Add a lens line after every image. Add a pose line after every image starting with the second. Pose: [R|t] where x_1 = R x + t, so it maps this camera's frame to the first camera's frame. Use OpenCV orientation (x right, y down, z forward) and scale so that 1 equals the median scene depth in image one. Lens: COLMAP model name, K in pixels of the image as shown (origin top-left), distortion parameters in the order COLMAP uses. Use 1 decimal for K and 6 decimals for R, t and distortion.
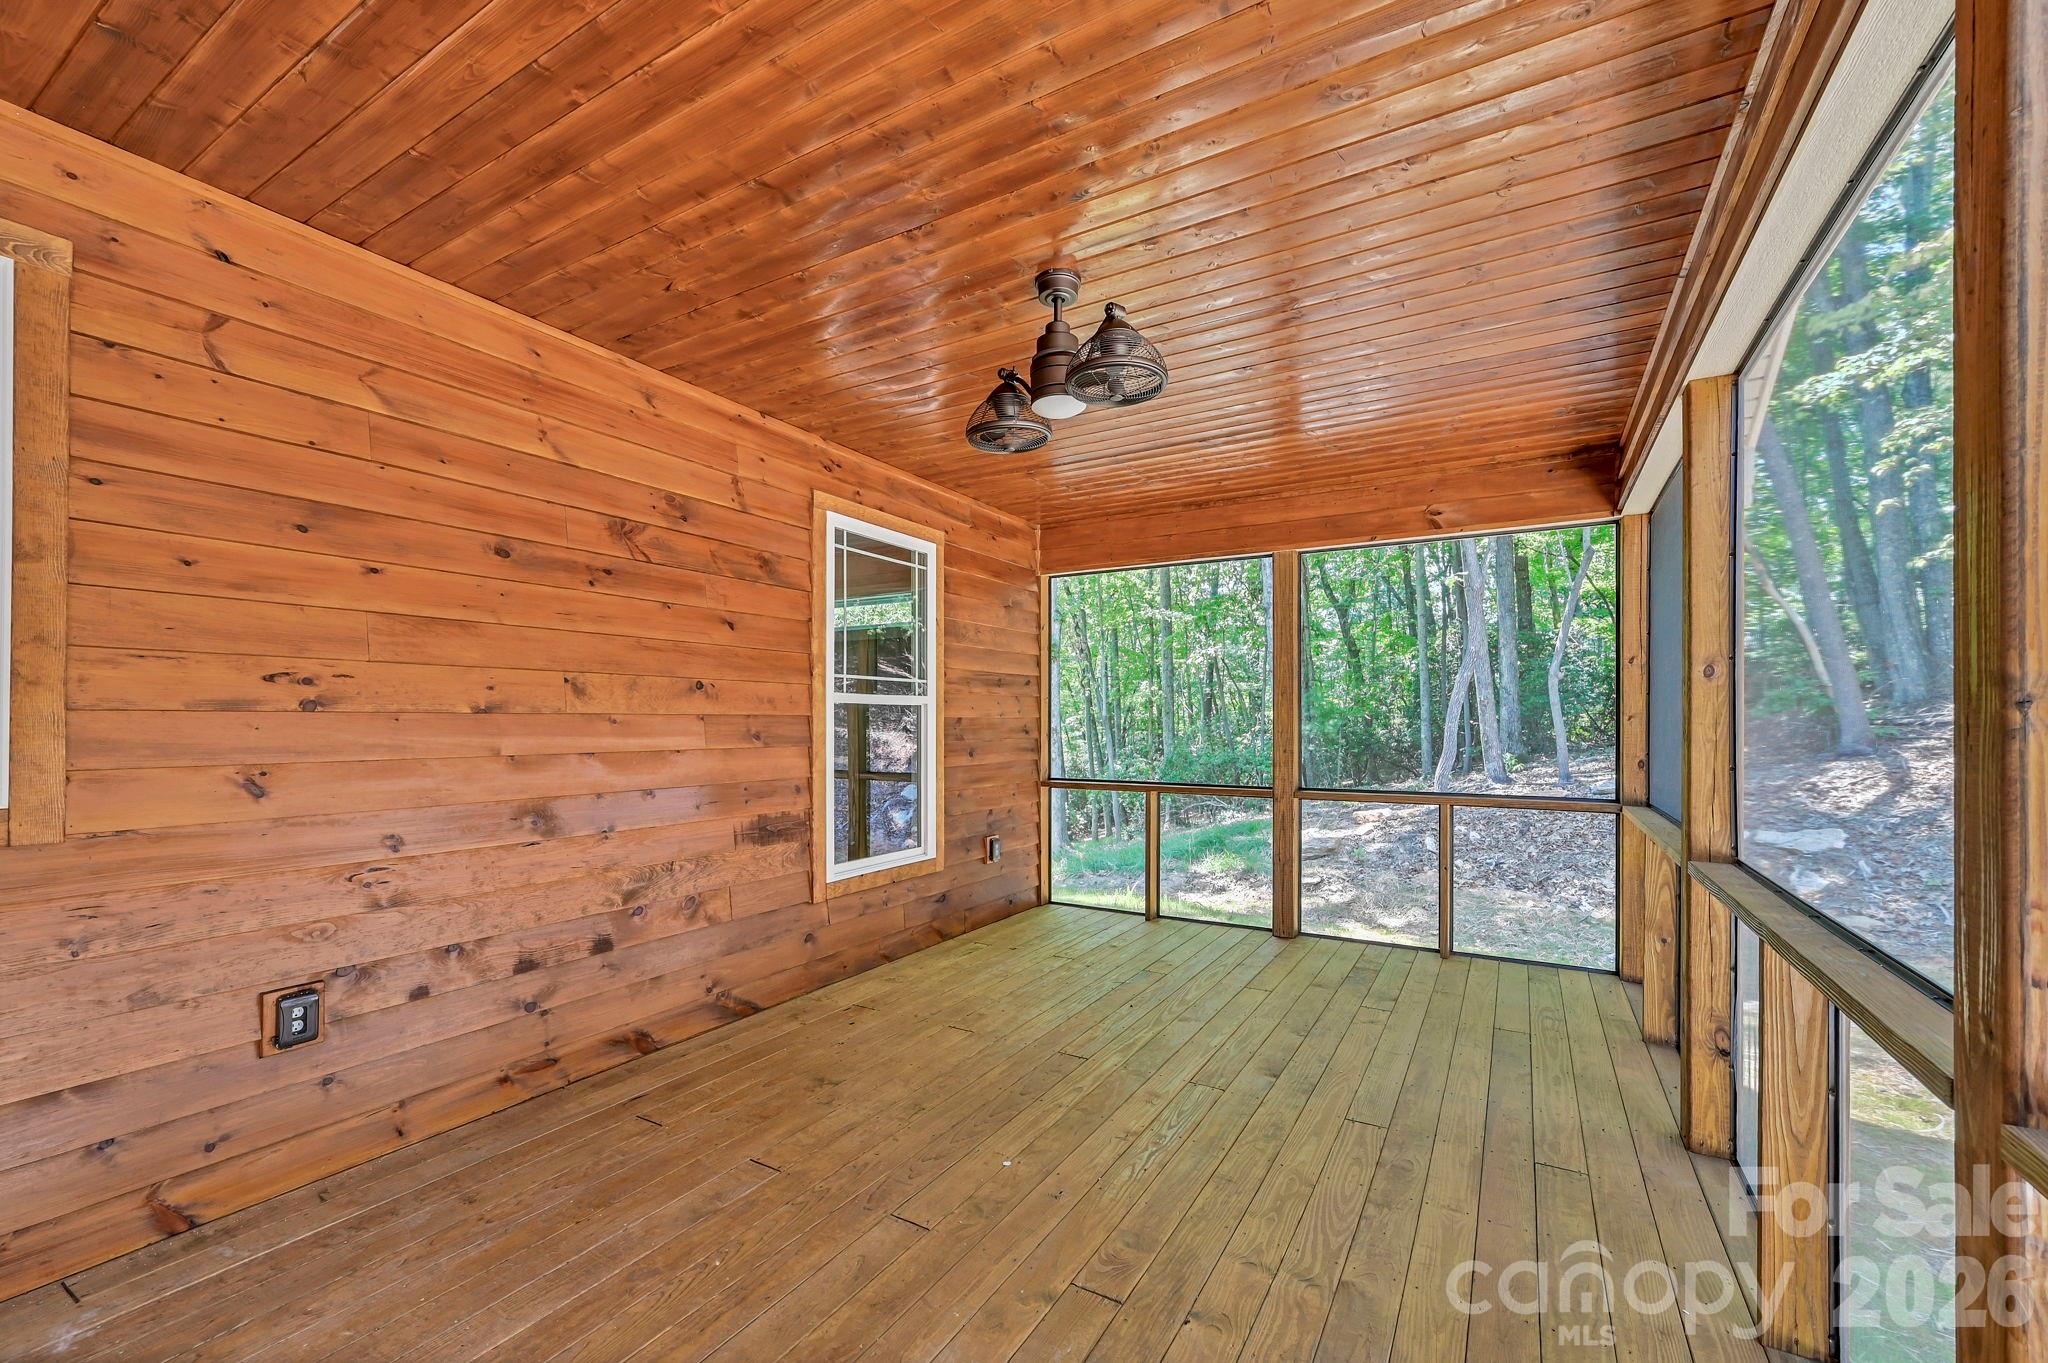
lens RADIAL K [[830.7, 0, 1030.8], [0, 830.7, 728.1], [0, 0, 1]] dist [0.000800, 0.000059]
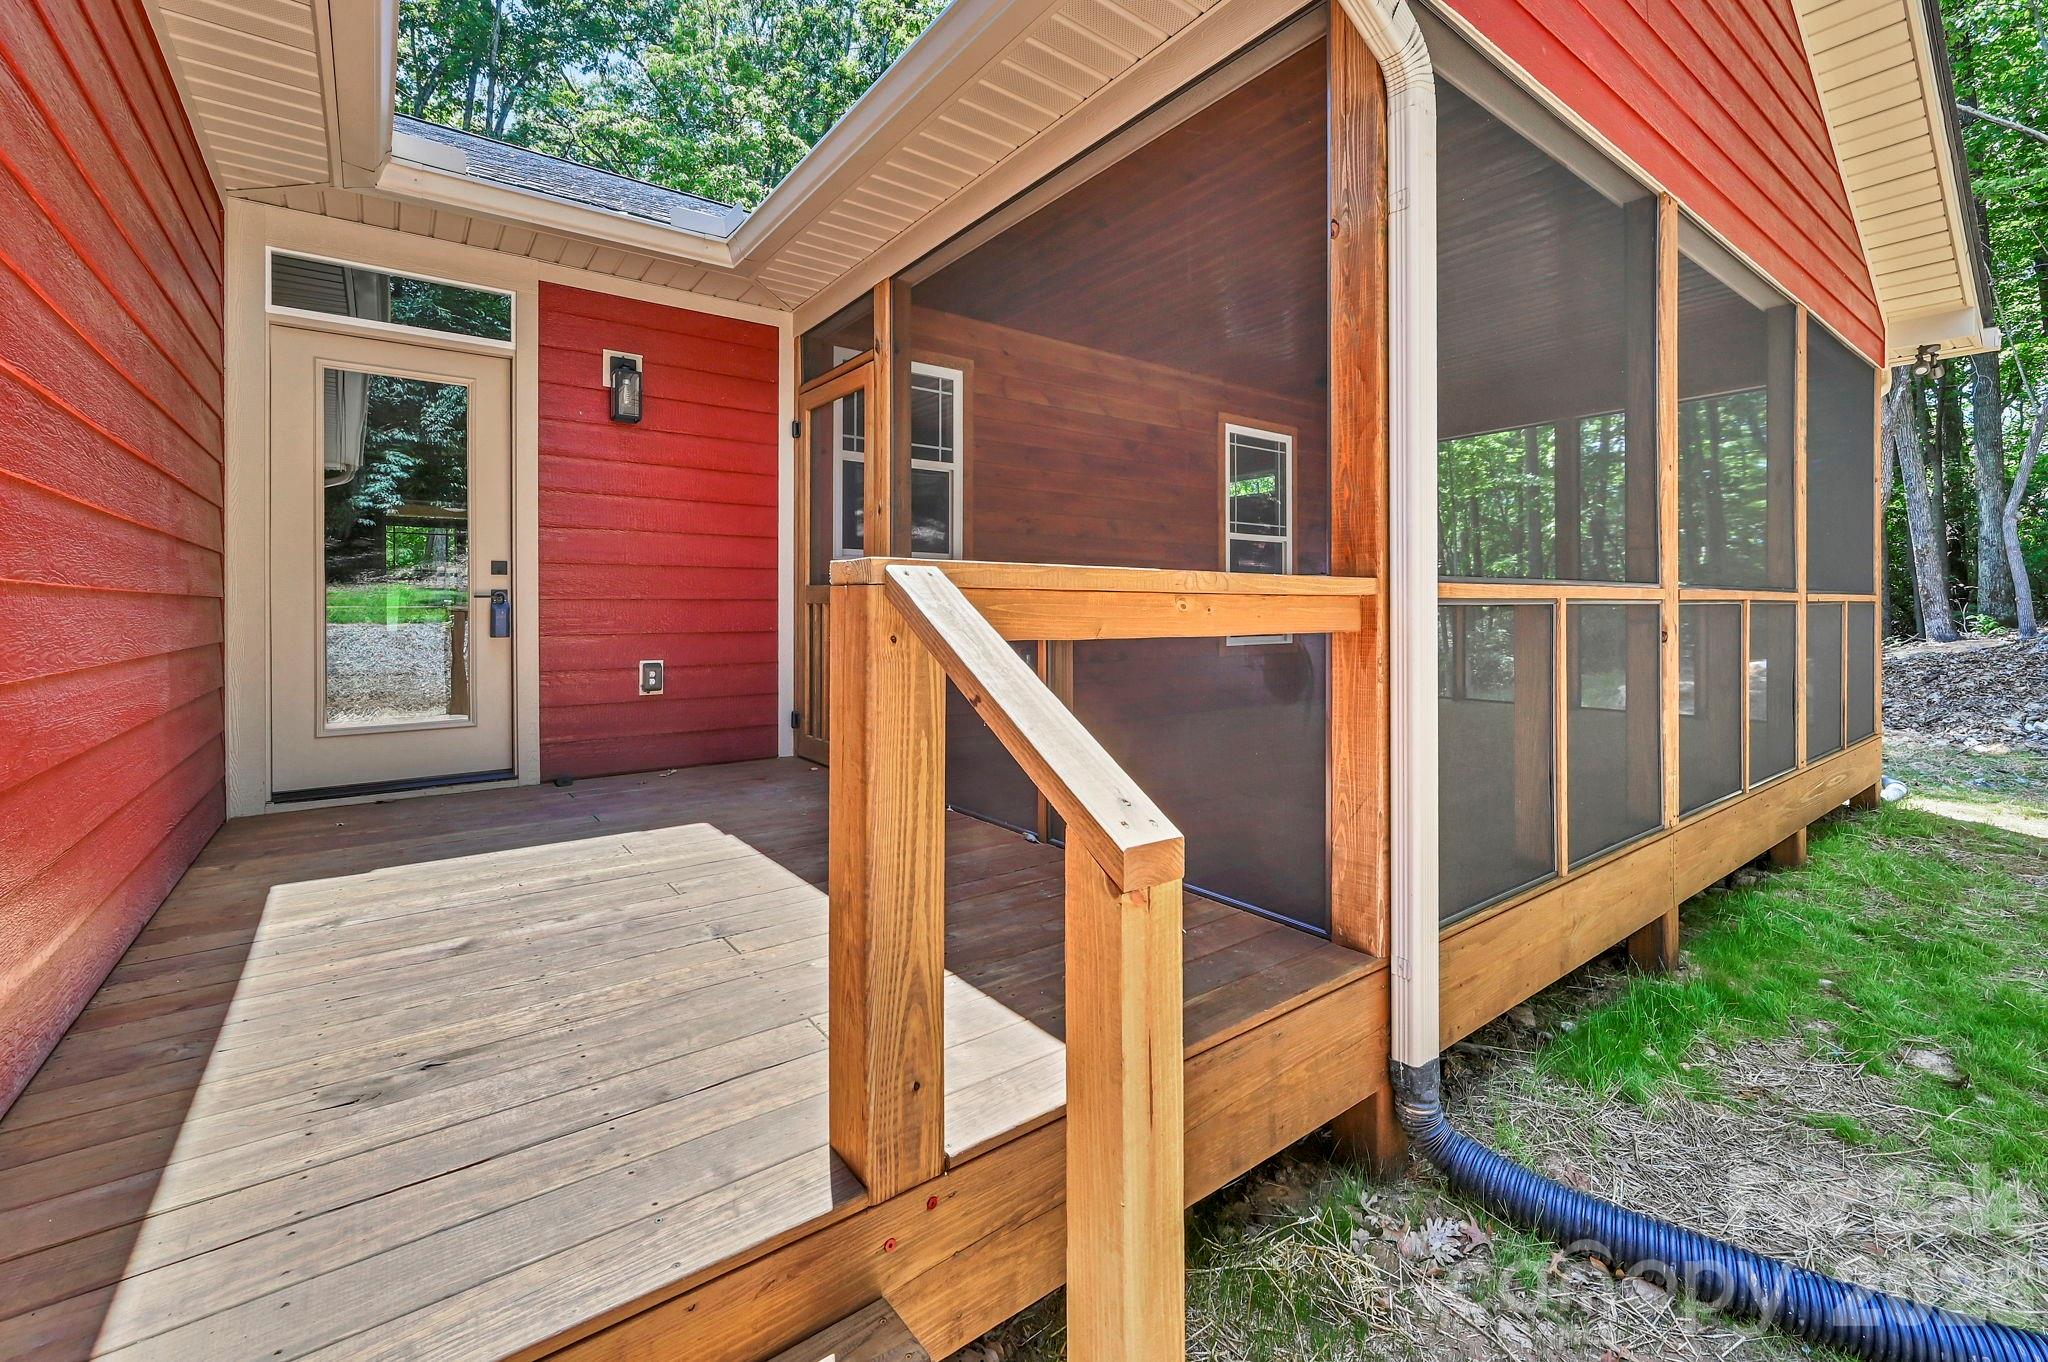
lens RADIAL K [[854.4, 0, 1023.8], [0, 854.4, 617.7], [0, 0, 1]] dist [-0.001677, -0.000194]
pose [[0.923452, -0.004415, -0.383690, 0.037210], [0.004717, 0.999989, -0.000153, 0.126456], [0.383686, -0.001668, 0.923462, -0.736352]]
